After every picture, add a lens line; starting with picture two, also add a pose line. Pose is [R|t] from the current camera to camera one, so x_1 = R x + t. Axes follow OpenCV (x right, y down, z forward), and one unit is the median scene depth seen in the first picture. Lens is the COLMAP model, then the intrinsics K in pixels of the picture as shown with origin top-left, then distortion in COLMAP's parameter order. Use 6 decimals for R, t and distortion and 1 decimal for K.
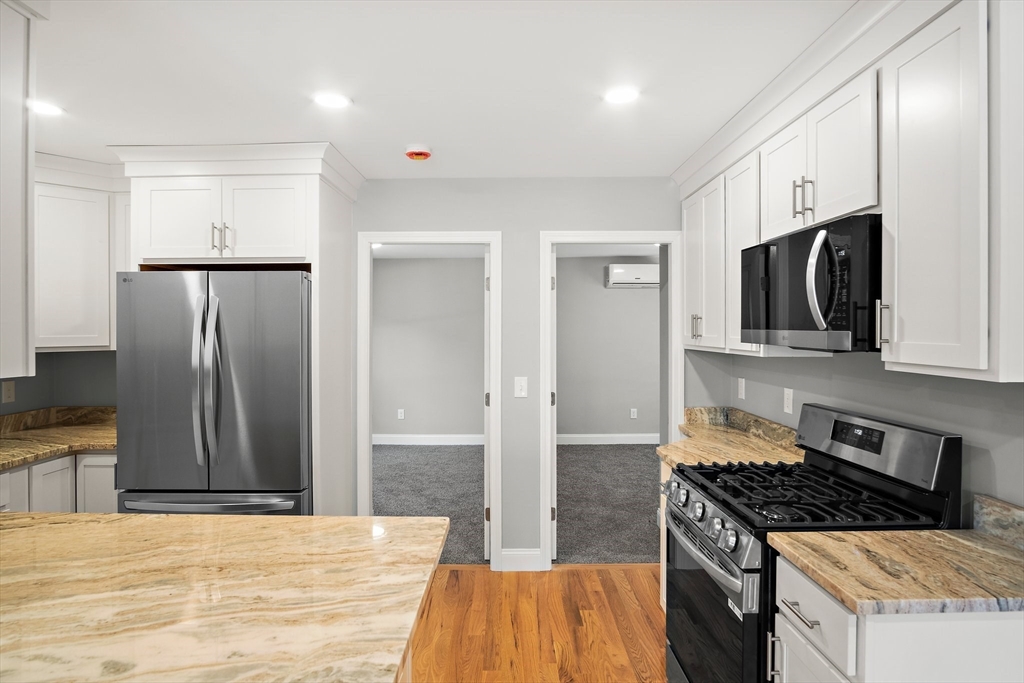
lens RADIAL K [[551.8, 0, 510.3], [0, 551.8, 329.7], [0, 0, 1]] dist [-0.023397, 0.002500]
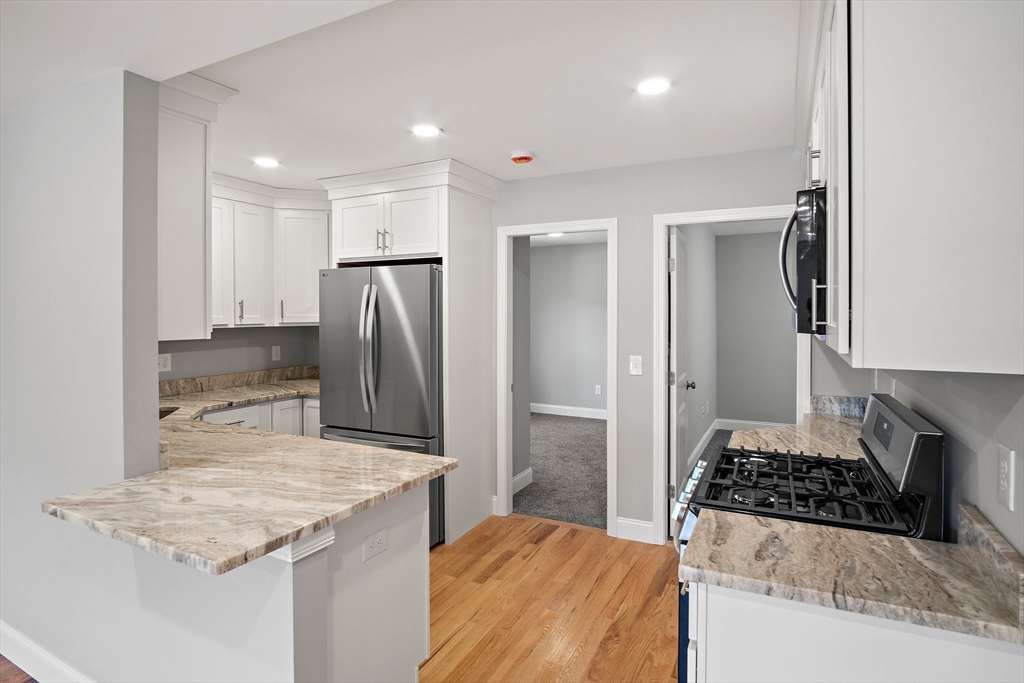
lens RADIAL K [[552.2, 0, 515.7], [0, 552.2, 314.6], [0, 0, 1]] dist [-0.021618, -0.000065]
pose [[0.895615, 0.003137, -0.444819, 0.371069], [0.000965, 0.999959, 0.008996, -0.002273], [0.444829, -0.008486, 0.895575, -0.047491]]
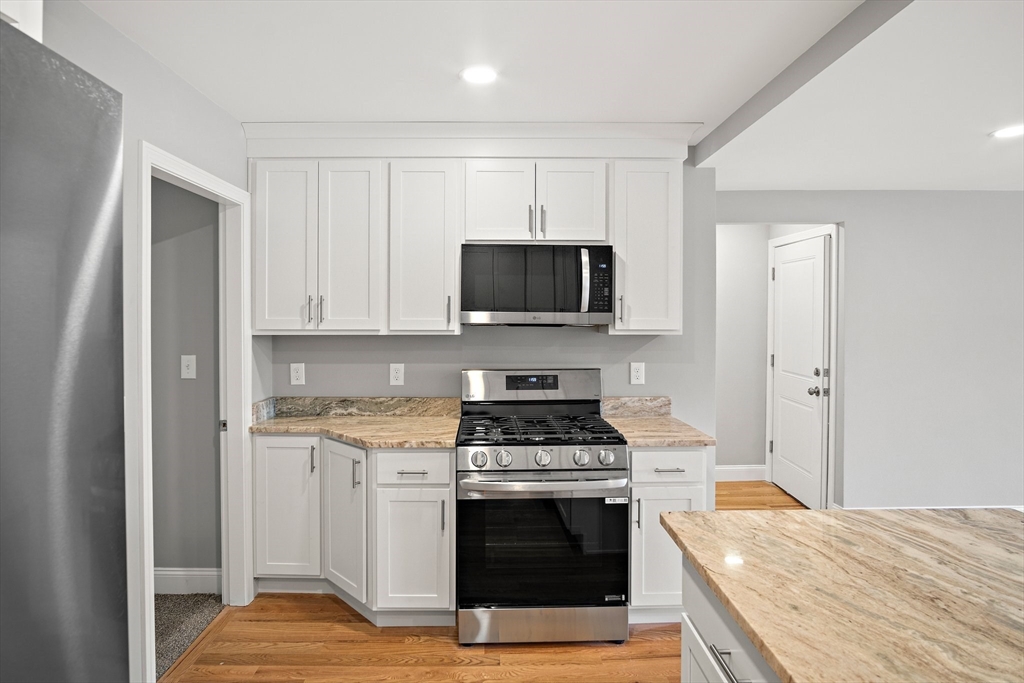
lens RADIAL K [[548.8, 0, 492.1], [0, 548.8, 319.6], [0, 0, 1]] dist [-0.020187, 0.001986]
pose [[0.008176, -0.004739, 0.999955, -0.670696], [-0.000854, 0.999988, 0.004746, 0.009635], [-0.999966, -0.000892, 0.008171, 0.829461]]
